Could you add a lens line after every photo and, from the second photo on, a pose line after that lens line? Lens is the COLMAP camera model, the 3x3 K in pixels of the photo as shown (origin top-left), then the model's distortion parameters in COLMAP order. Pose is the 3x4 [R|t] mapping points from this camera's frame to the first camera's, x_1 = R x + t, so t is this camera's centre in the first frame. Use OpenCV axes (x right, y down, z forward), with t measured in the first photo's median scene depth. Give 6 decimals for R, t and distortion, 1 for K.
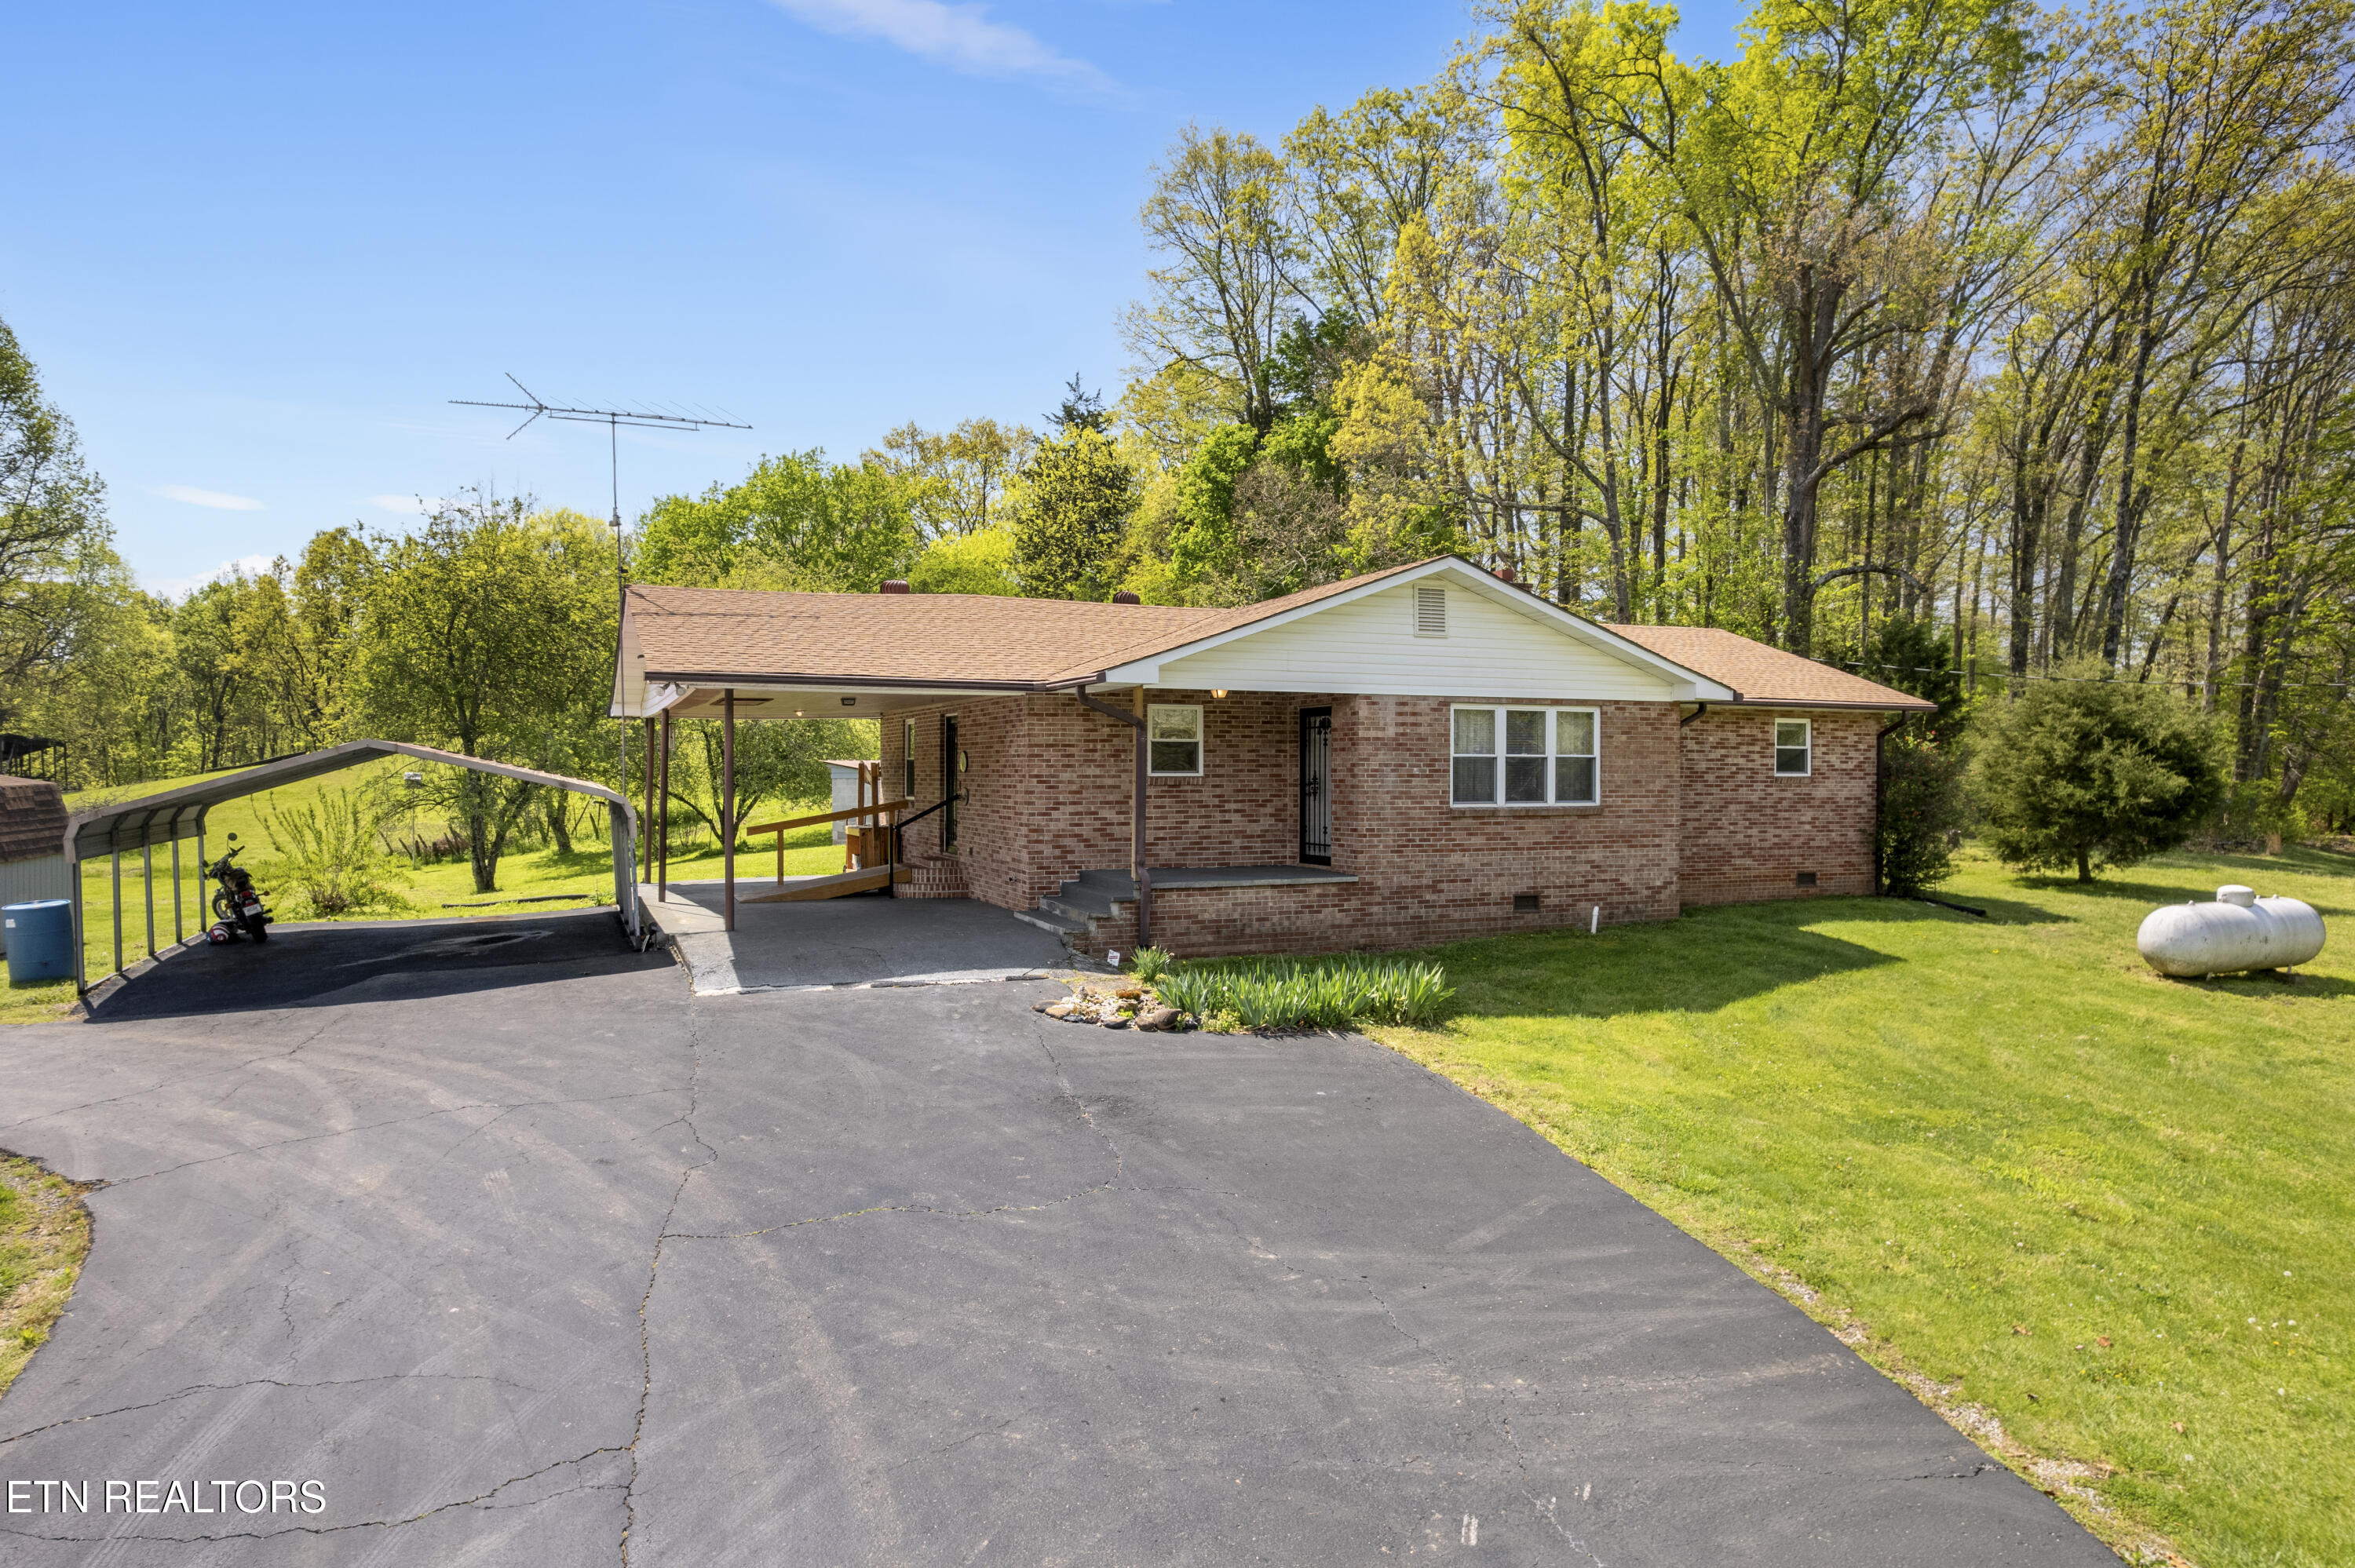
lens RADIAL K [[1507.1, 0, 1171.0], [0, 1507.1, 804.6], [0, 0, 1]] dist [-0.059416, 0.043257]
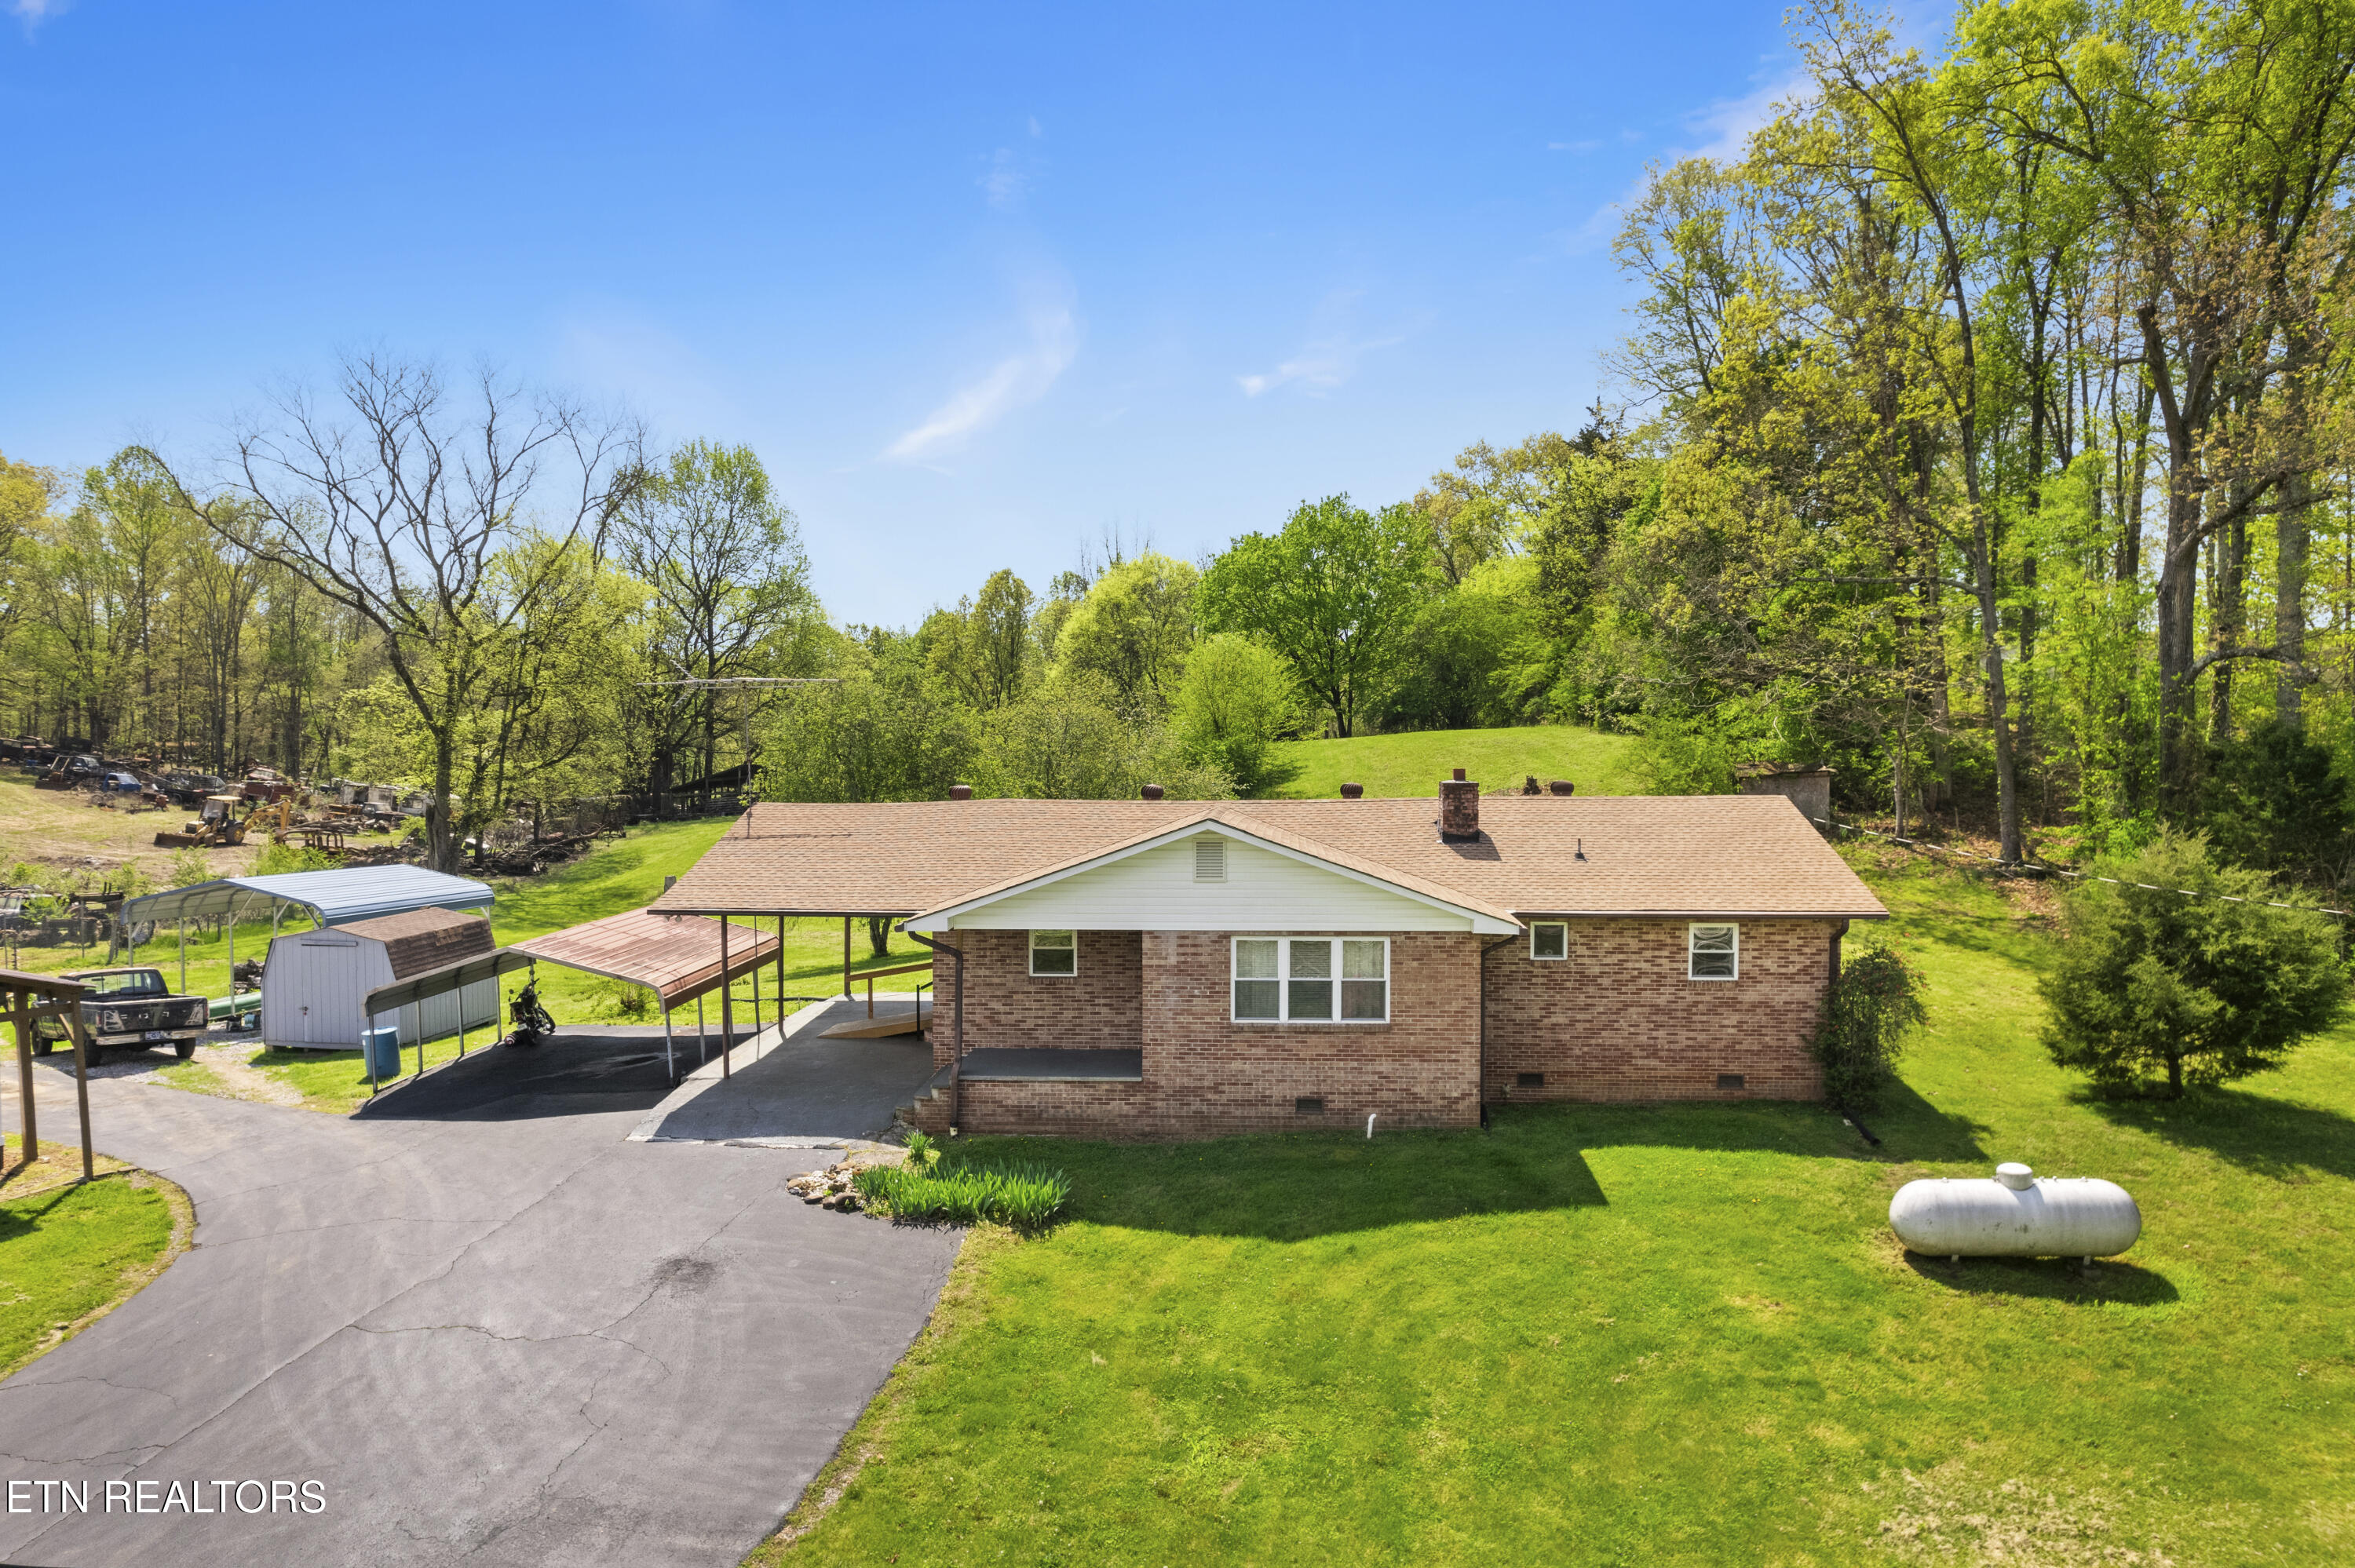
lens RADIAL K [[1520.0, 0, 1177.5], [0, 1520.0, 784.0], [0, 0, 1]] dist [-0.043201, -0.000113]
pose [[0.894237, 0.009812, -0.447486, 0.662754], [-0.006274, 0.999936, 0.009387, -0.192362], [0.447550, -0.005586, 0.894241, -0.093084]]
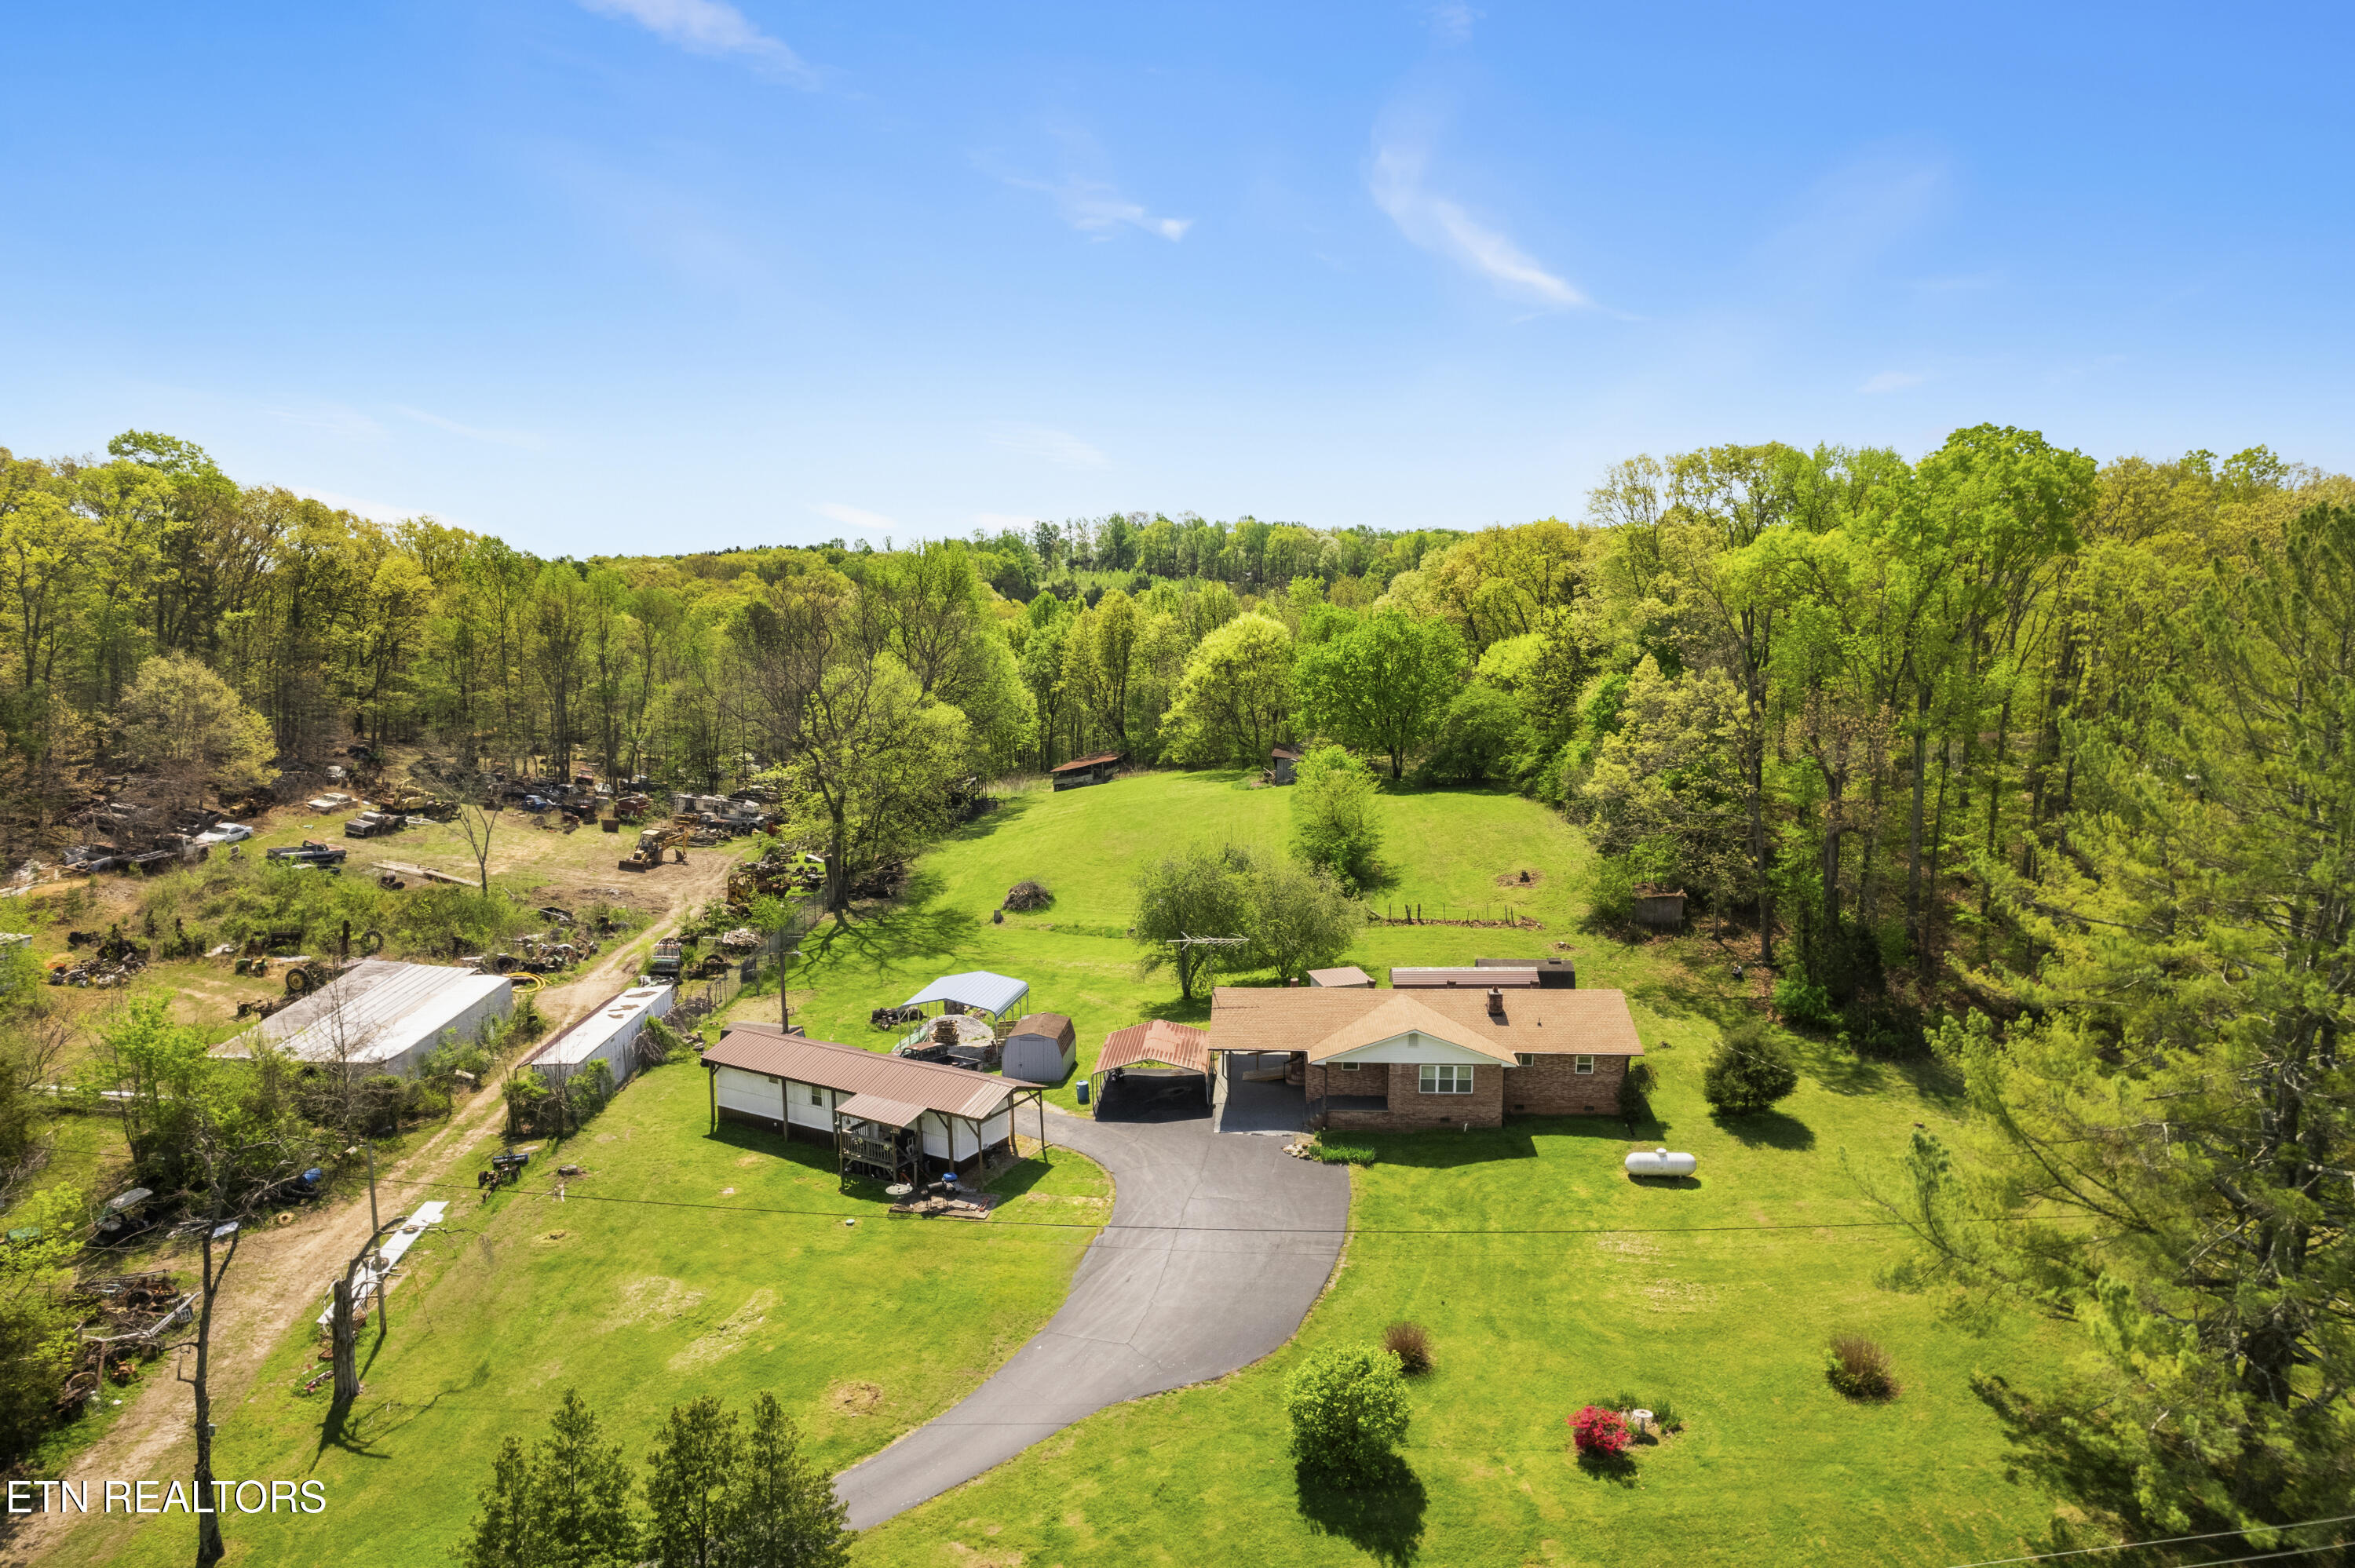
lens RADIAL K [[1520.0, 0, 1177.5], [0, 1520.0, 784.0], [0, 0, 1]] dist [-0.043201, -0.000113]
pose [[0.895195, 0.057536, -0.441945, 1.175291], [-0.007829, 0.993509, 0.113484, -1.088822], [0.445606, -0.098130, 0.889835, -2.290929]]
